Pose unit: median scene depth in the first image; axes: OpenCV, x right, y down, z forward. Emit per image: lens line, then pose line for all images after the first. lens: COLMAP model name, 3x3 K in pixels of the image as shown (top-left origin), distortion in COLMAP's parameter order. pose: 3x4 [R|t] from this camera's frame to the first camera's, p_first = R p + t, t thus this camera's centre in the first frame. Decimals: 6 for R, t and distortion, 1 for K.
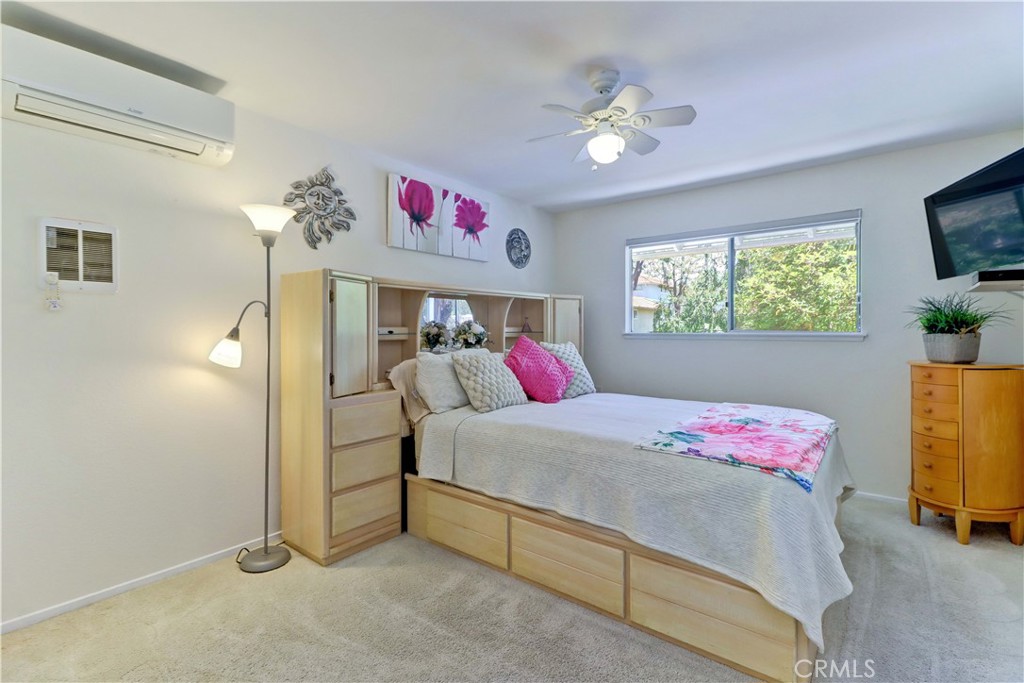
lens RADIAL K [[482.2, 0, 514.7], [0, 482.2, 334.7], [0, 0, 1]] dist [0.011775, -0.005794]
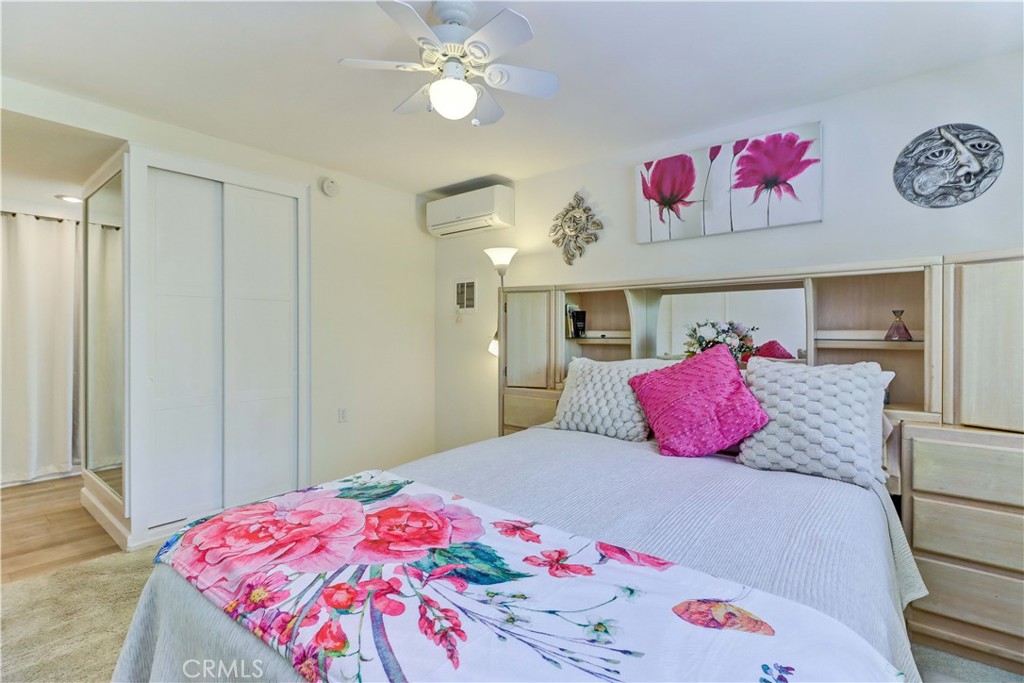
lens RADIAL K [[482.2, 0, 518.3], [0, 482.2, 334.5], [0, 0, 1]] dist [0.011775, -0.005794]
pose [[-0.030907, 0.005549, -0.999507, 0.708902], [-0.014695, 0.999874, 0.006005, -0.011577], [0.999414, 0.014874, -0.030822, 0.835441]]
